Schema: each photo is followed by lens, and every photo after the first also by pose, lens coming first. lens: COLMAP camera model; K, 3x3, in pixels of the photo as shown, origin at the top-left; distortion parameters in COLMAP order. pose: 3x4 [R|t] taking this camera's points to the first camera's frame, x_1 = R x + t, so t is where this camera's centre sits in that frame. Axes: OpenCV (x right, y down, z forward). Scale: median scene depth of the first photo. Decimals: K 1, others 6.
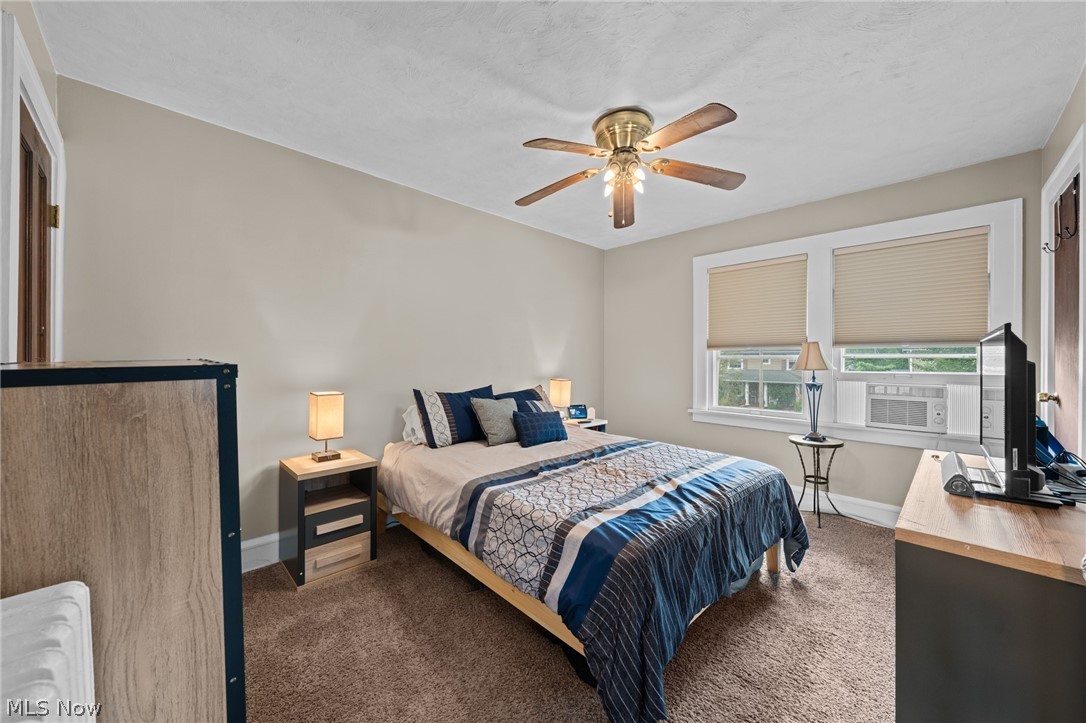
lens RADIAL K [[394.5, 0, 543.0], [0, 394.5, 361.5], [0, 0, 1]] dist [-0.000754, -0.000054]
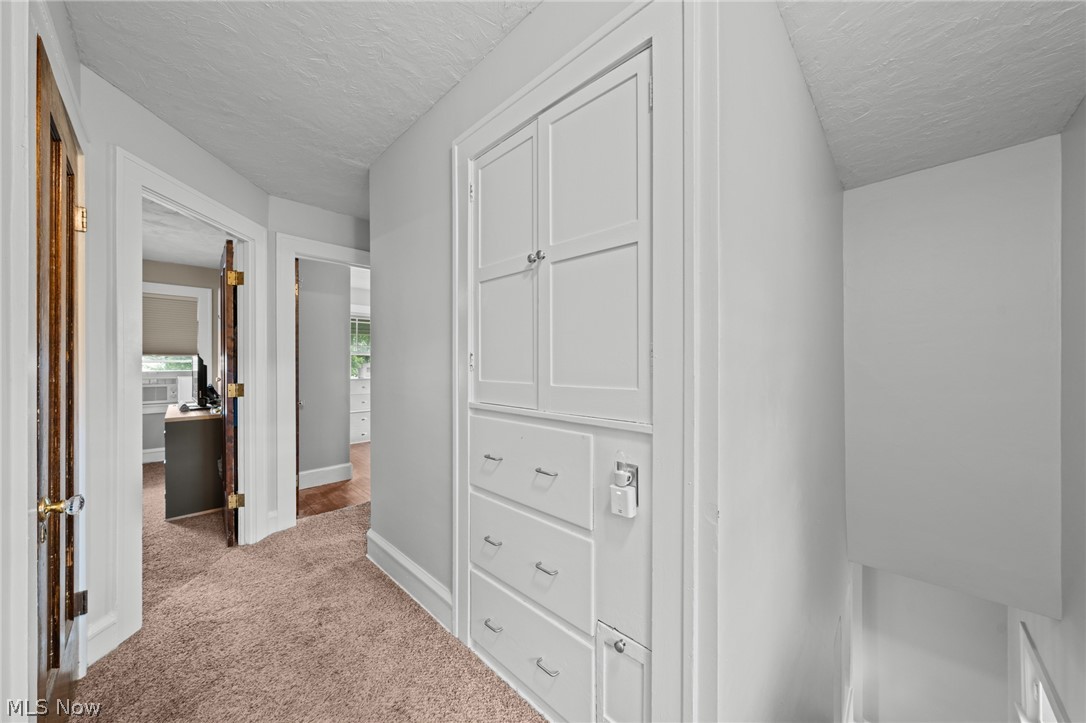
lens RADIAL K [[370.0, 0, 543.0], [0, 370.0, 361.5], [0, 0, 1]] dist [0.000564, 0.000017]
pose [[-0.012044, -0.001308, 0.999927, -0.961431], [0.002565, 0.999996, 0.001339, -0.014900], [-0.999924, 0.002581, -0.012040, -0.911341]]
